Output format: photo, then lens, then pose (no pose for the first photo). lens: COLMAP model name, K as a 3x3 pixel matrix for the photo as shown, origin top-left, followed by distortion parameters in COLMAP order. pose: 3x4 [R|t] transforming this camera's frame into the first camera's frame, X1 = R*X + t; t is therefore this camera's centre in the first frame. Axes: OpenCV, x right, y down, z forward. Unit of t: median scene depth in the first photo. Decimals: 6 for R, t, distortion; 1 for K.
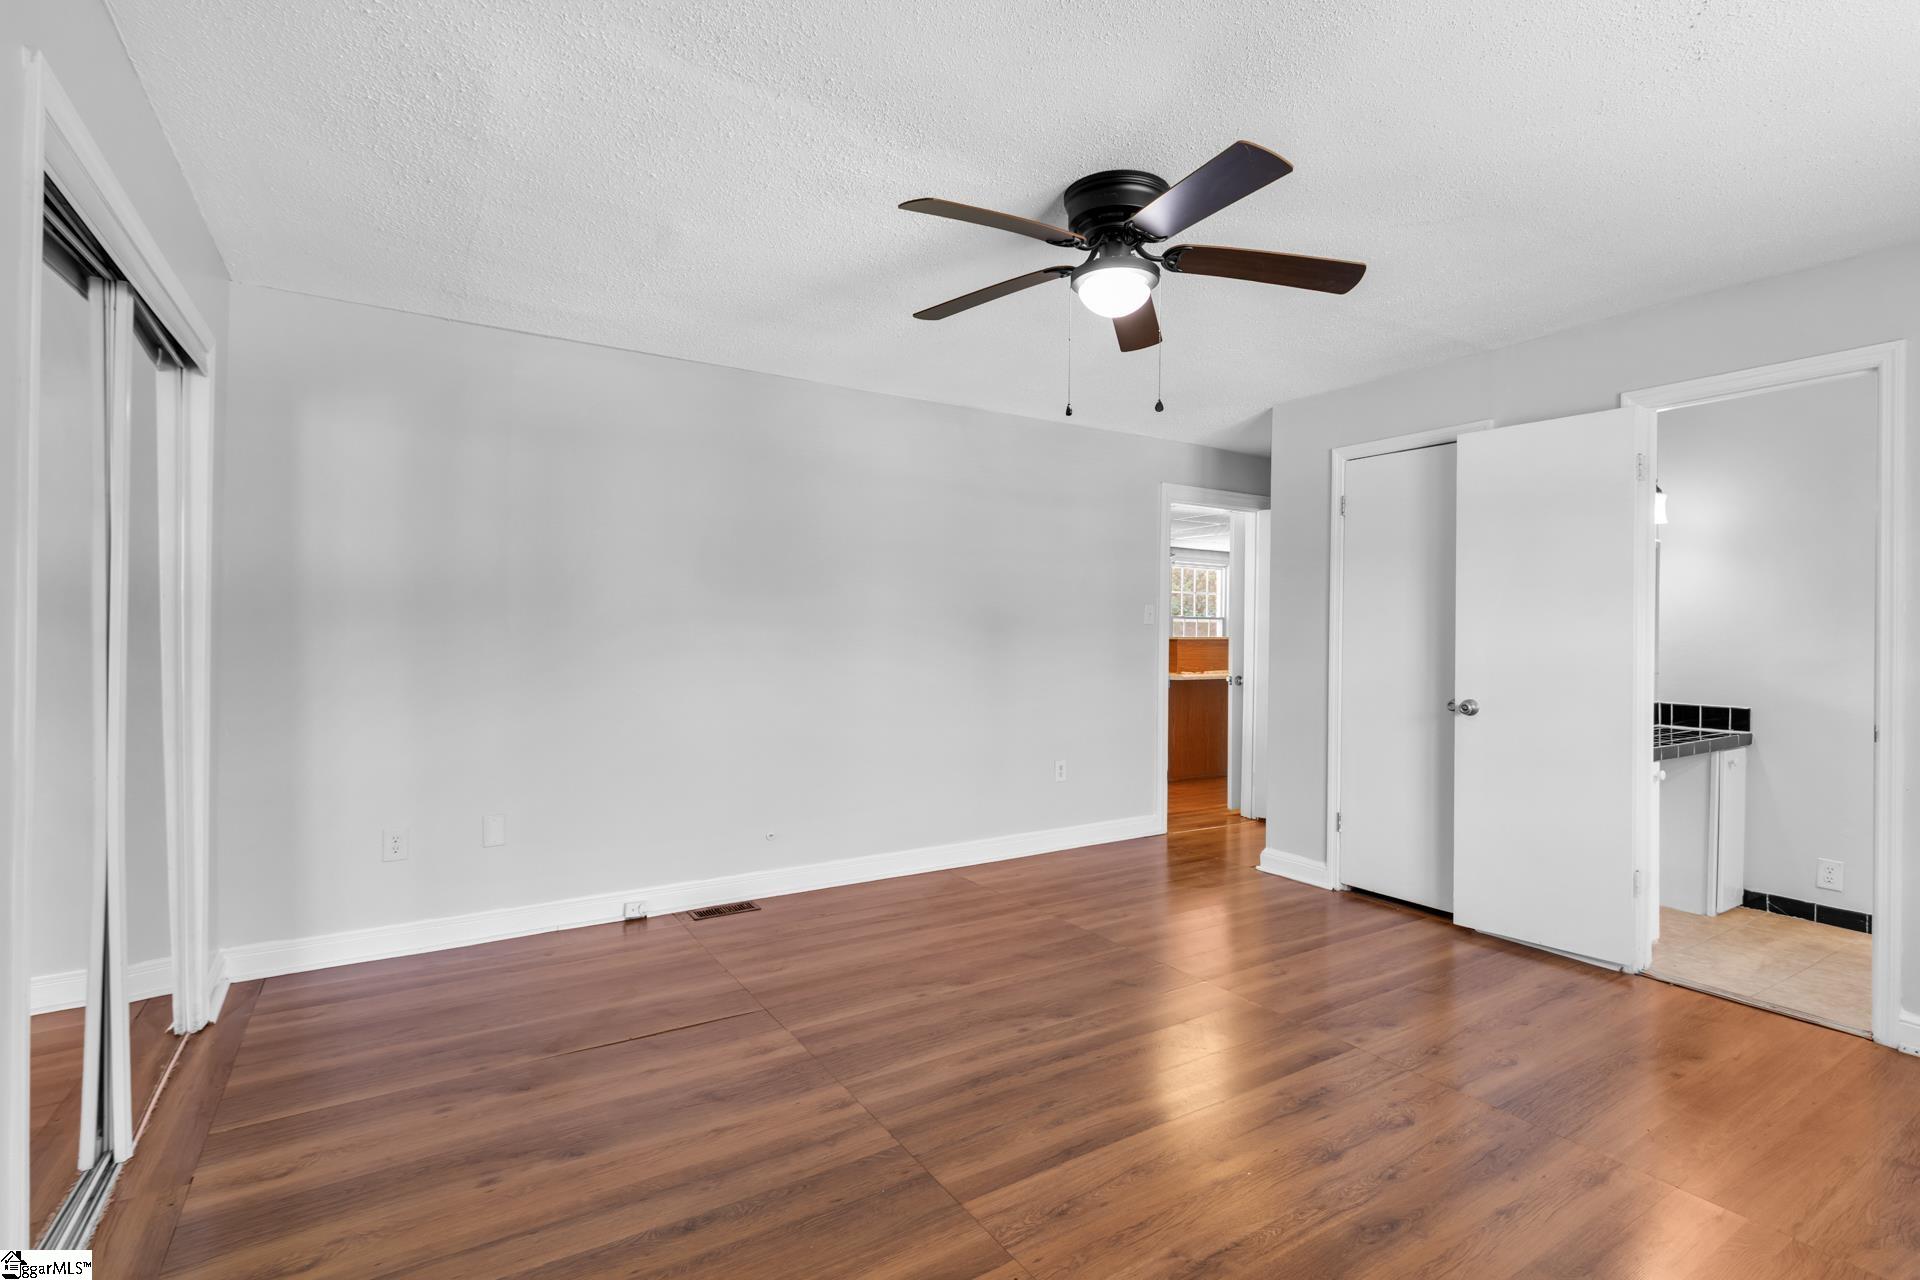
lens RADIAL K [[920.3, 0, 956.3], [0, 920.3, 630.5], [0, 0, 1]] dist [0.000195, -0.000054]
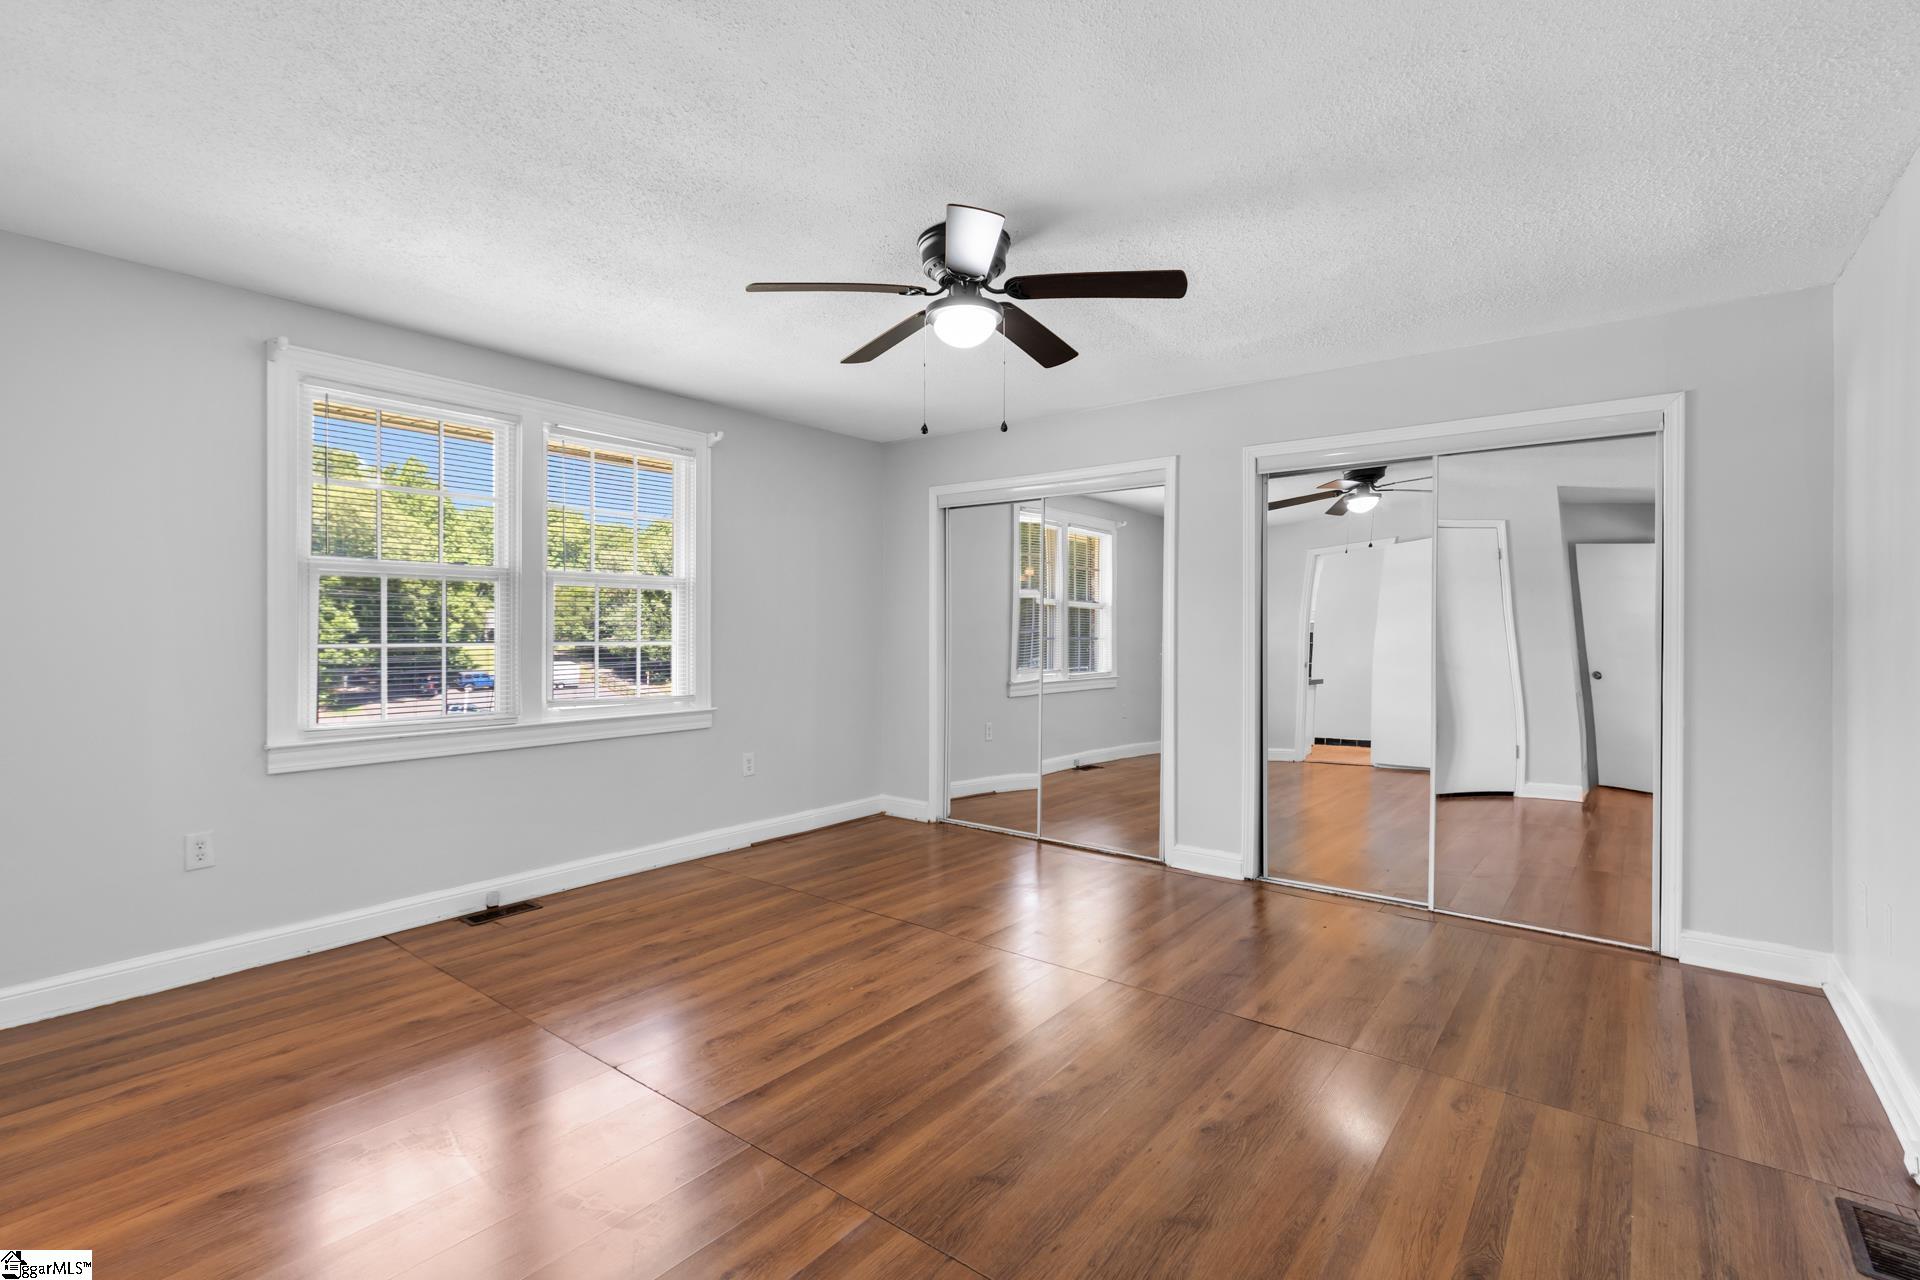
lens RADIAL K [[846.6, 0, 973.9], [0, 846.6, 627.7], [0, 0, 1]] dist [-0.000435, -0.000367]
pose [[-0.937296, -0.016292, -0.348154, 0.344259], [-0.014803, 0.999866, -0.006937, 0.007091], [0.348221, -0.001348, -0.937412, 1.308533]]
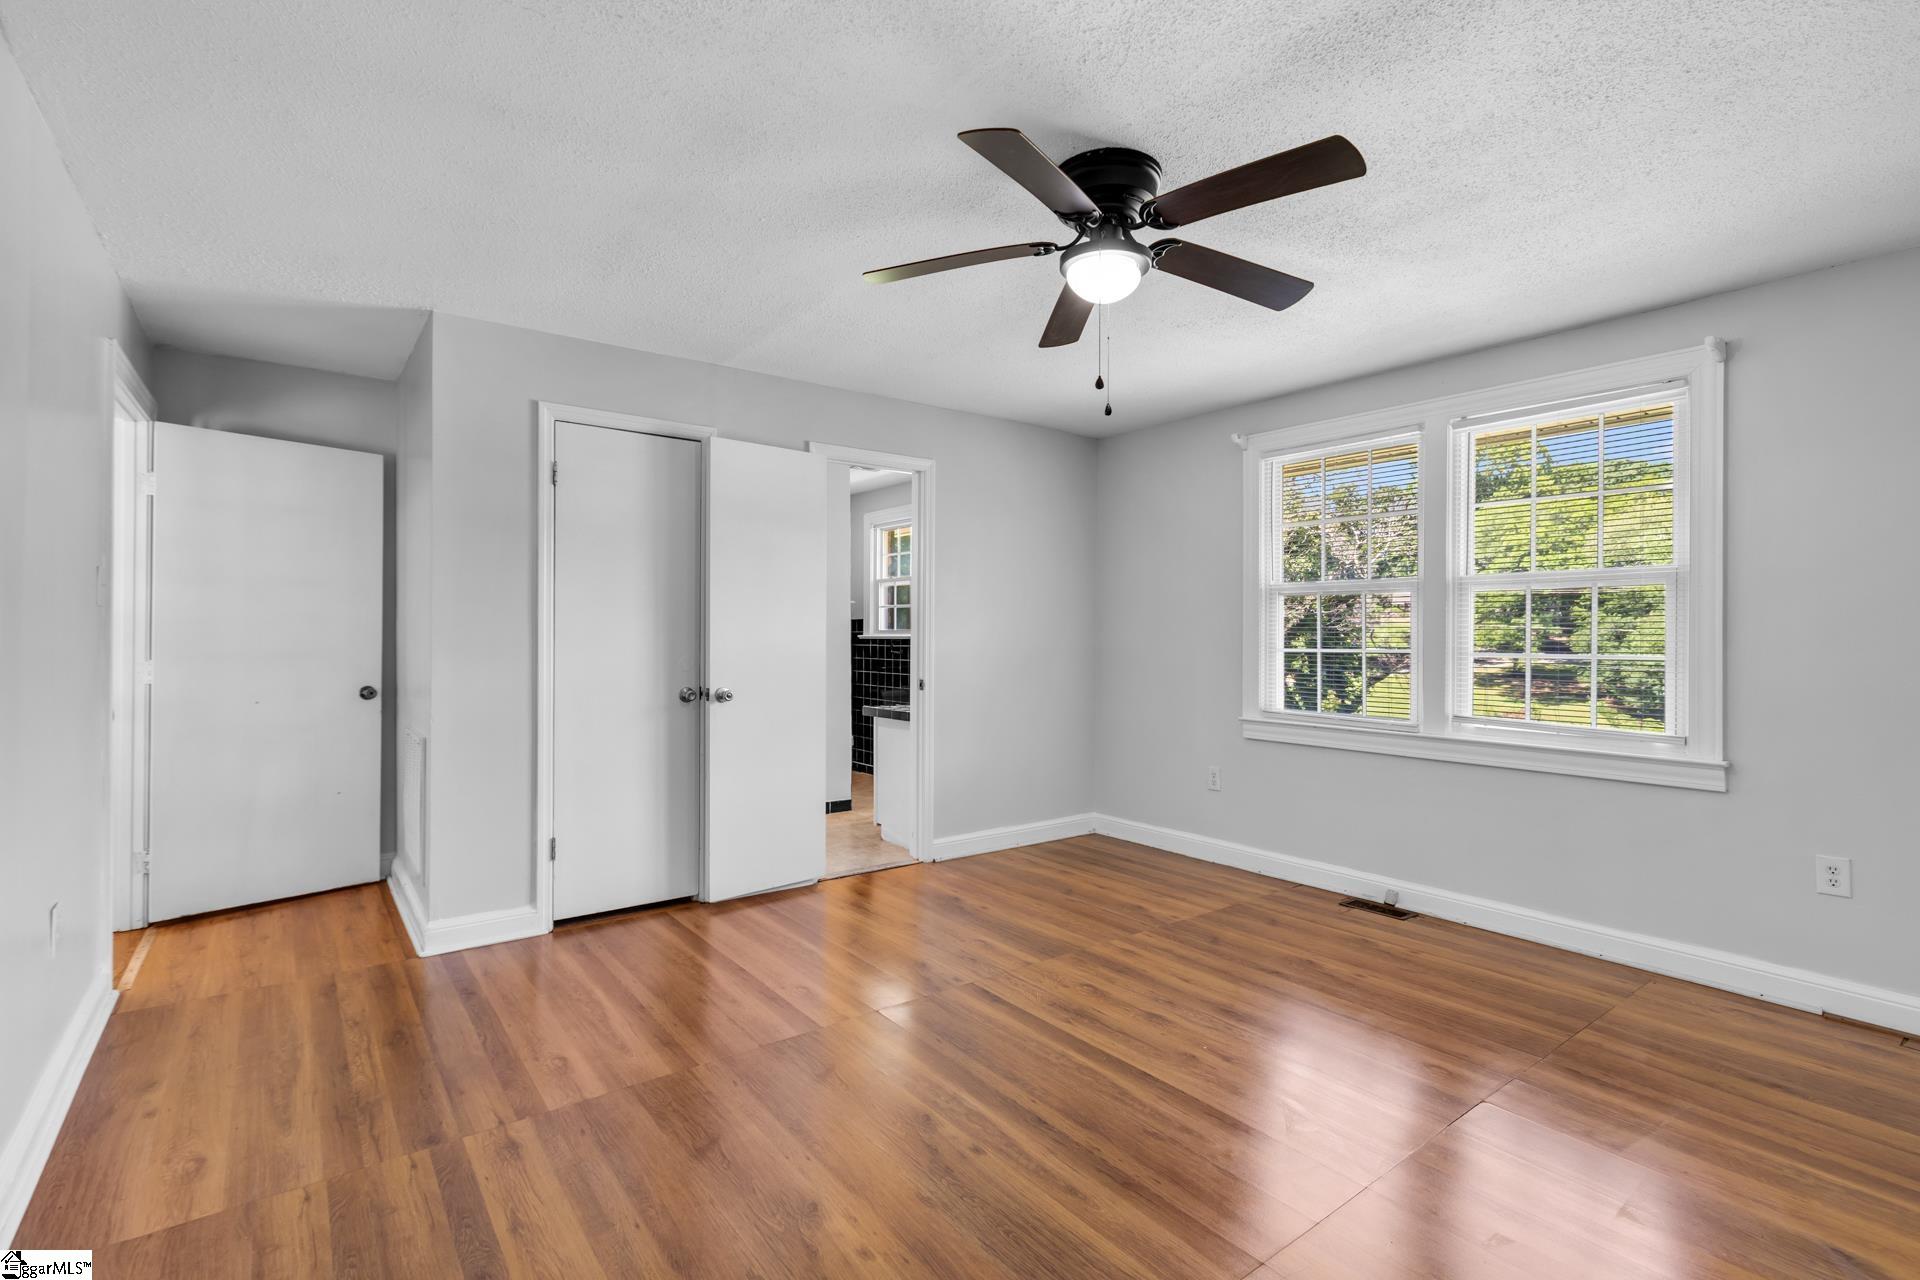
lens RADIAL K [[882.0, 0, 962.1], [0, 882.0, 636.0], [0, 0, 1]] dist [0.002564, -0.001299]
pose [[-0.100470, -0.016400, 0.994805, -0.487345], [-0.010256, 0.999828, 0.015447, -0.003769], [-0.994887, -0.008650, -0.100621, 0.818135]]
